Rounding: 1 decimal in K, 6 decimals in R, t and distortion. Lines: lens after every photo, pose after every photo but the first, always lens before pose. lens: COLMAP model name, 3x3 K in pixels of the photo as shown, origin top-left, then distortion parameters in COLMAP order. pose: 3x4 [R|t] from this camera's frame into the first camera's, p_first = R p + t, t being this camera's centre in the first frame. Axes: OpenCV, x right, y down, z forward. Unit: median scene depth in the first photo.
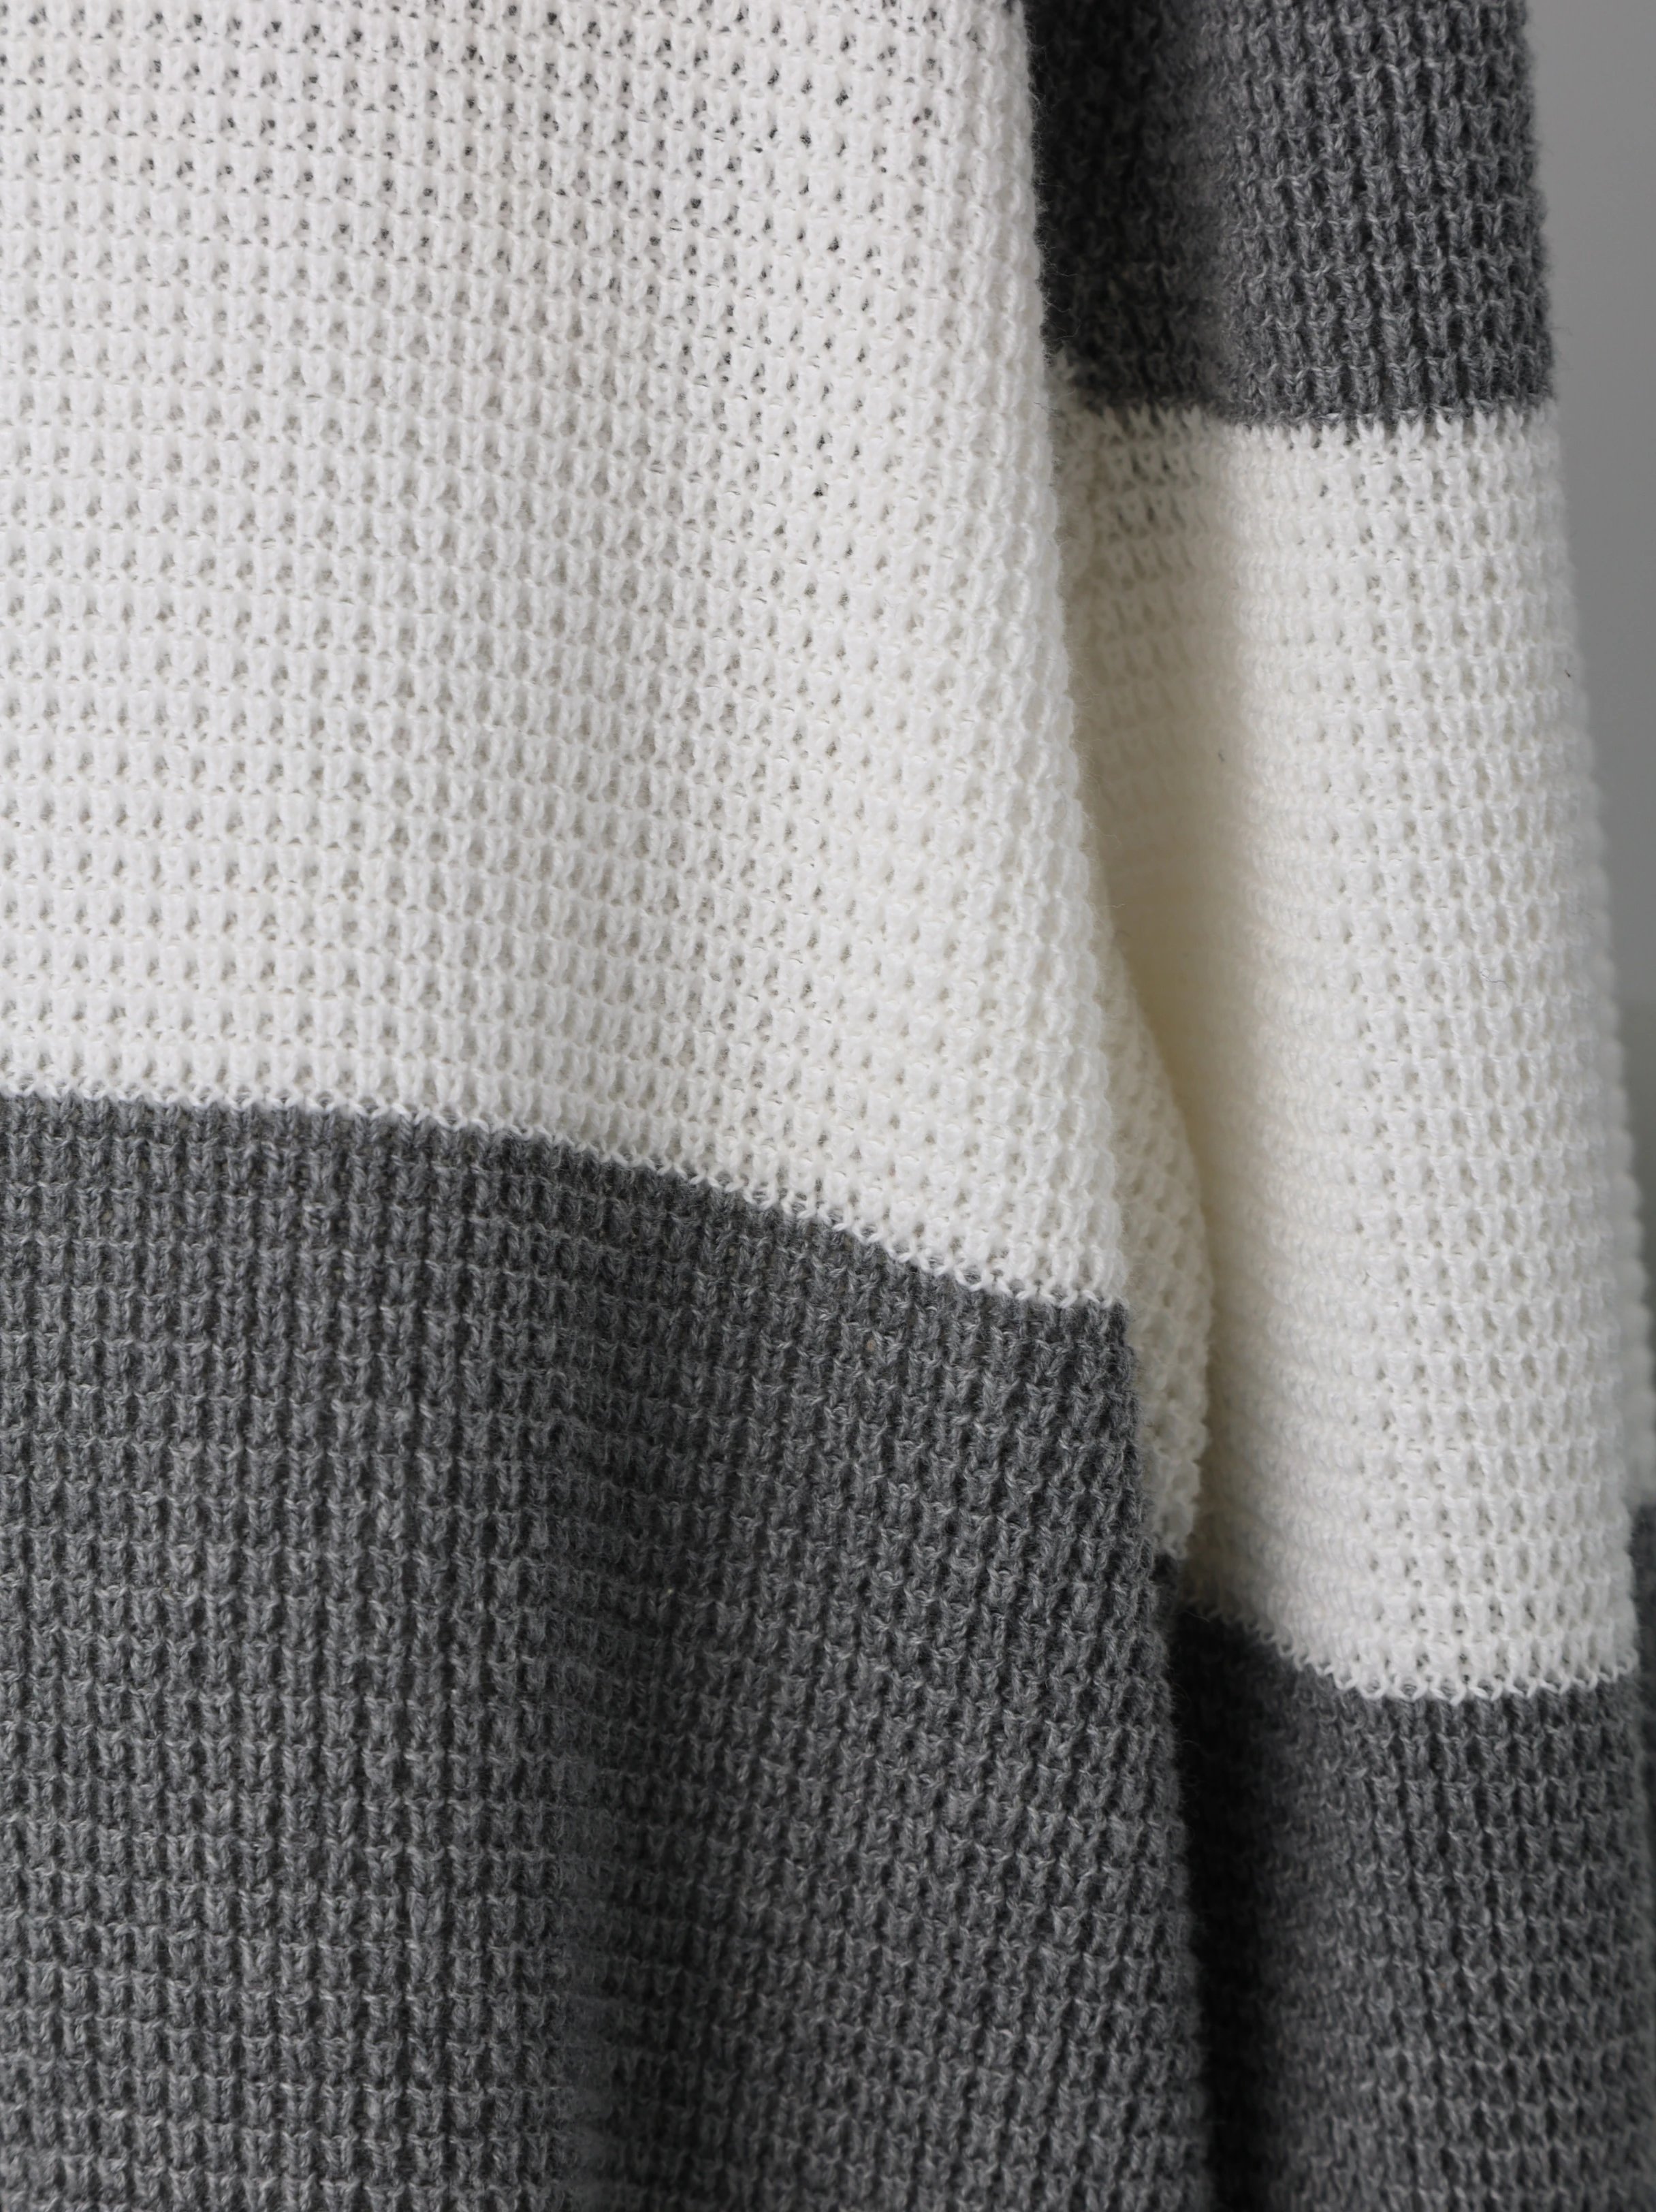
lens RADIAL K [[6105.0, 0, 822.3], [0, 6105.0, 1102.9], [0, 0, 1]] dist [-0.203947, 0.000000]
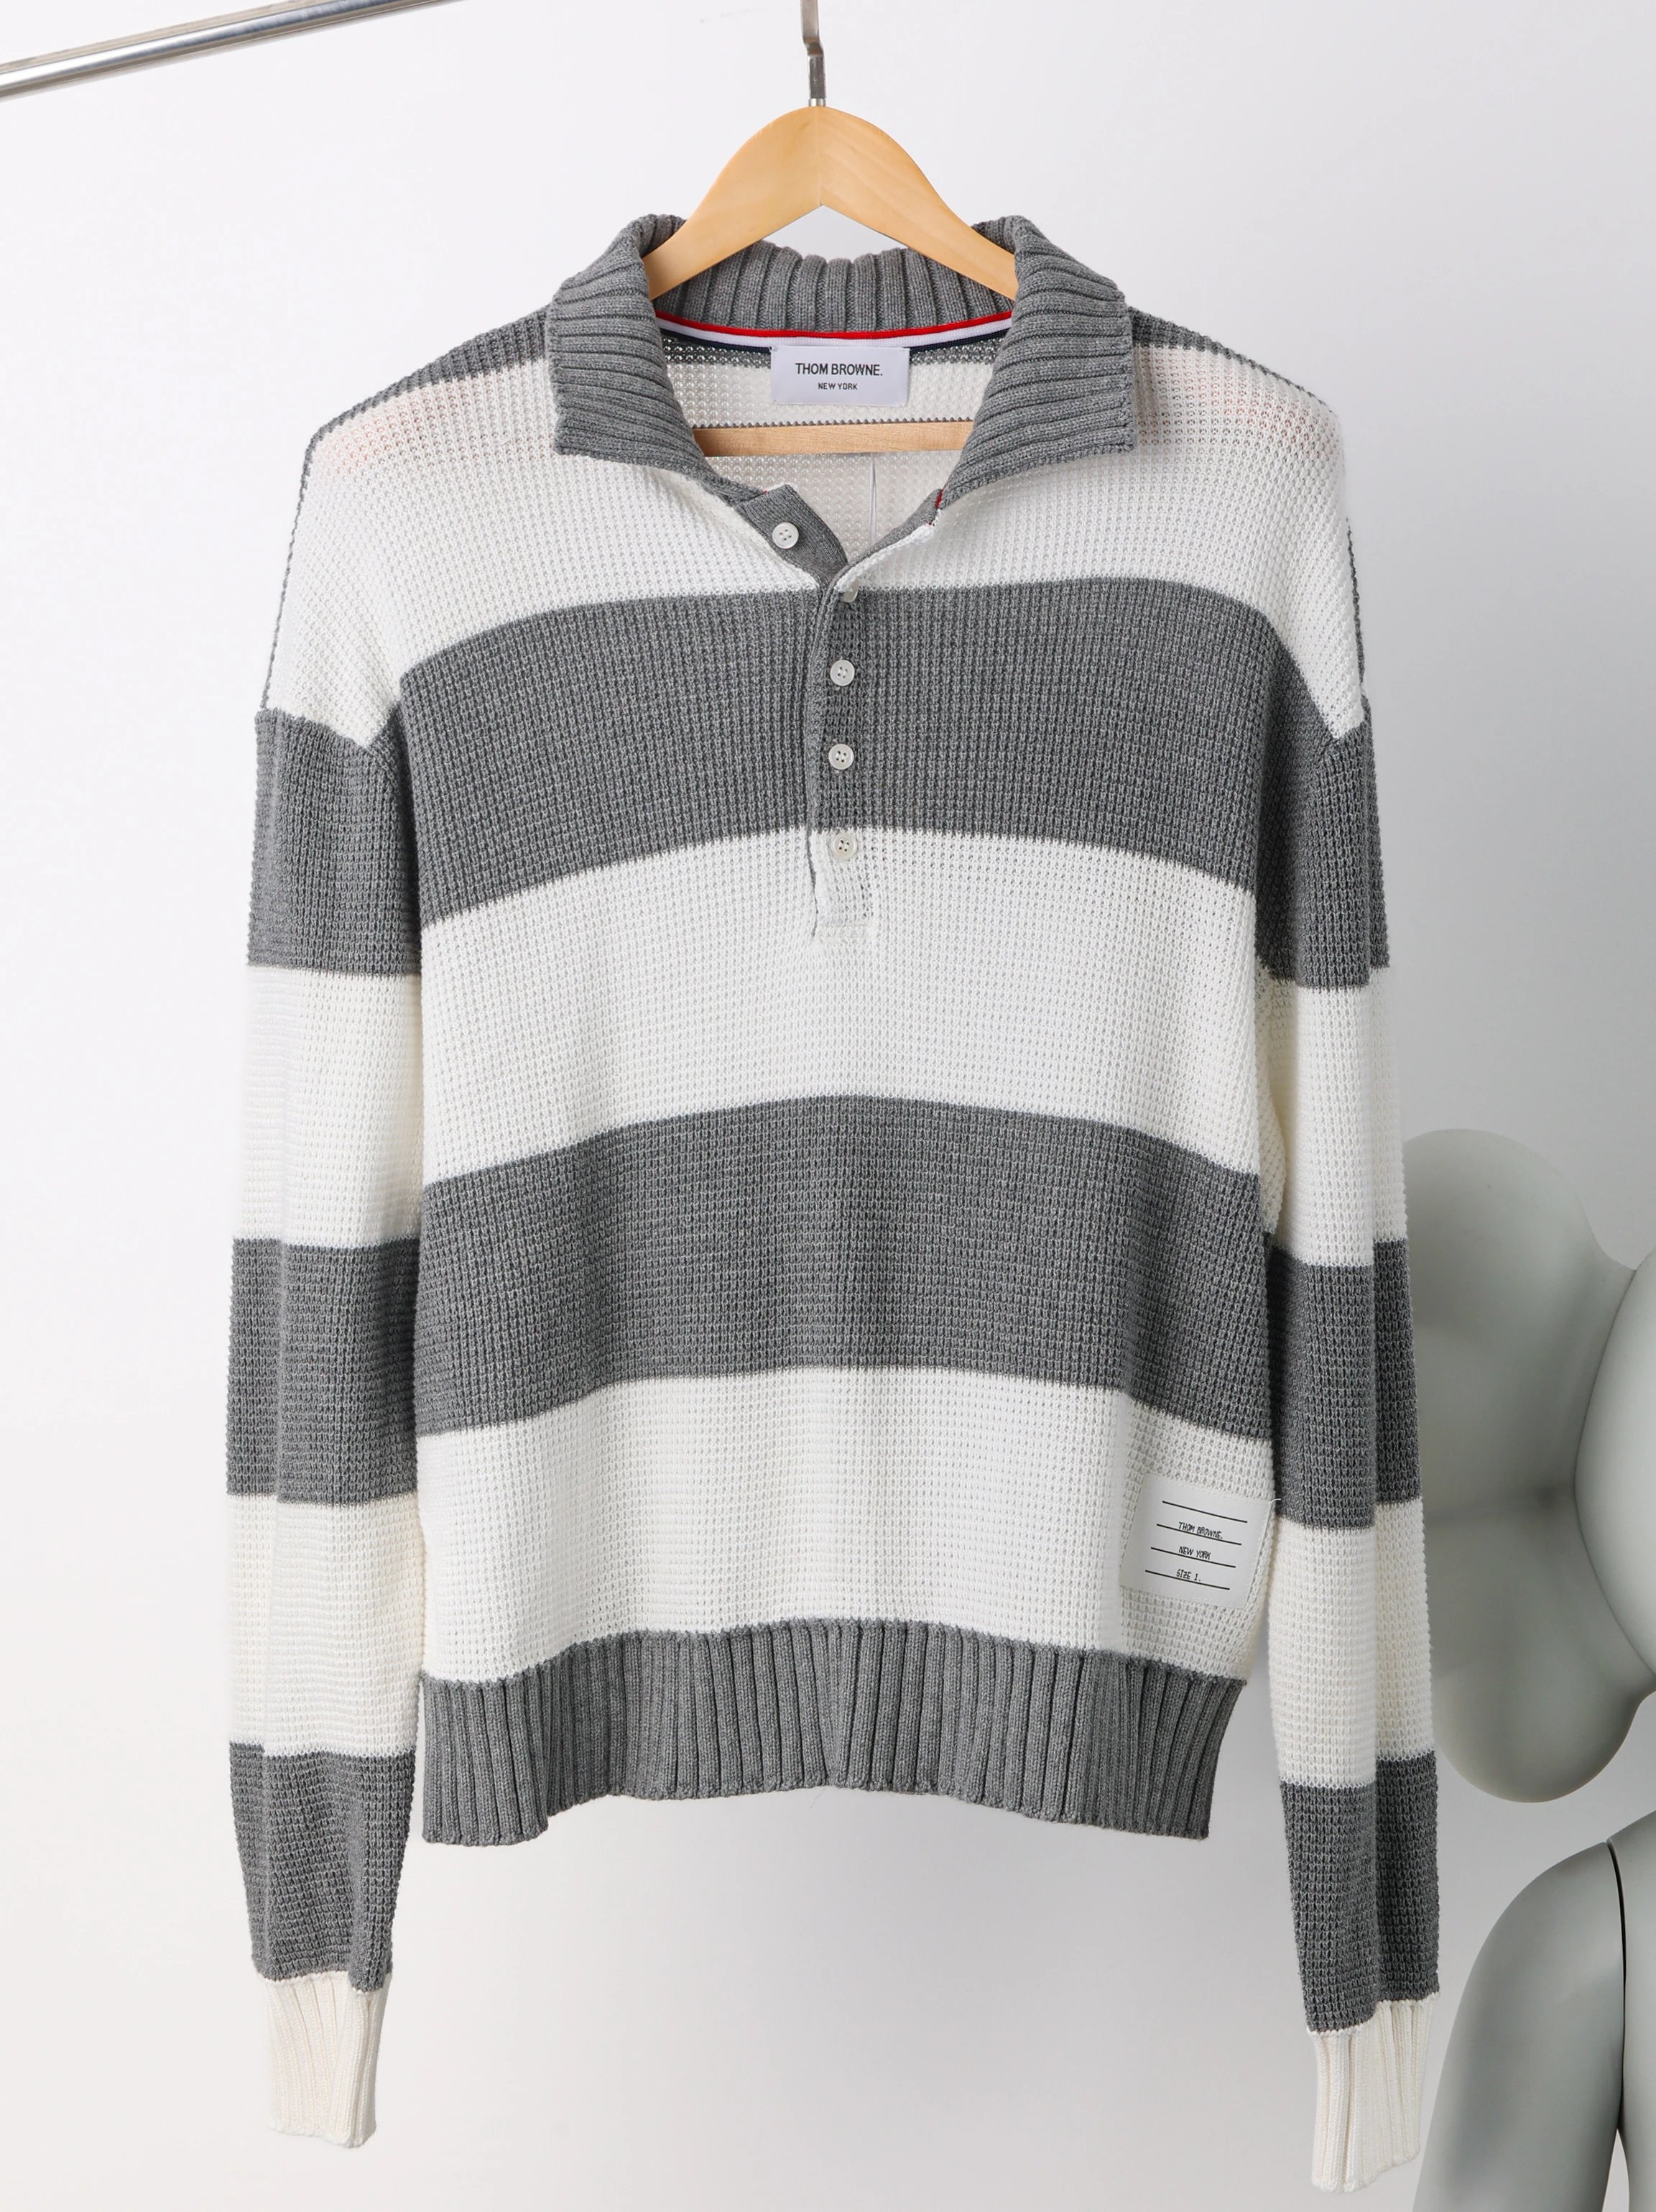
lens RADIAL K [[3319.2, 0, 852.9], [0, 3319.2, 1085.2], [0, 0, 1]] dist [-0.088884, 0.000000]
pose [[0.981831, 0.066167, -0.177849, 0.192069], [-0.072208, 0.997005, -0.027706, 0.057971], [0.175483, 0.040045, 0.983668, -1.556829]]
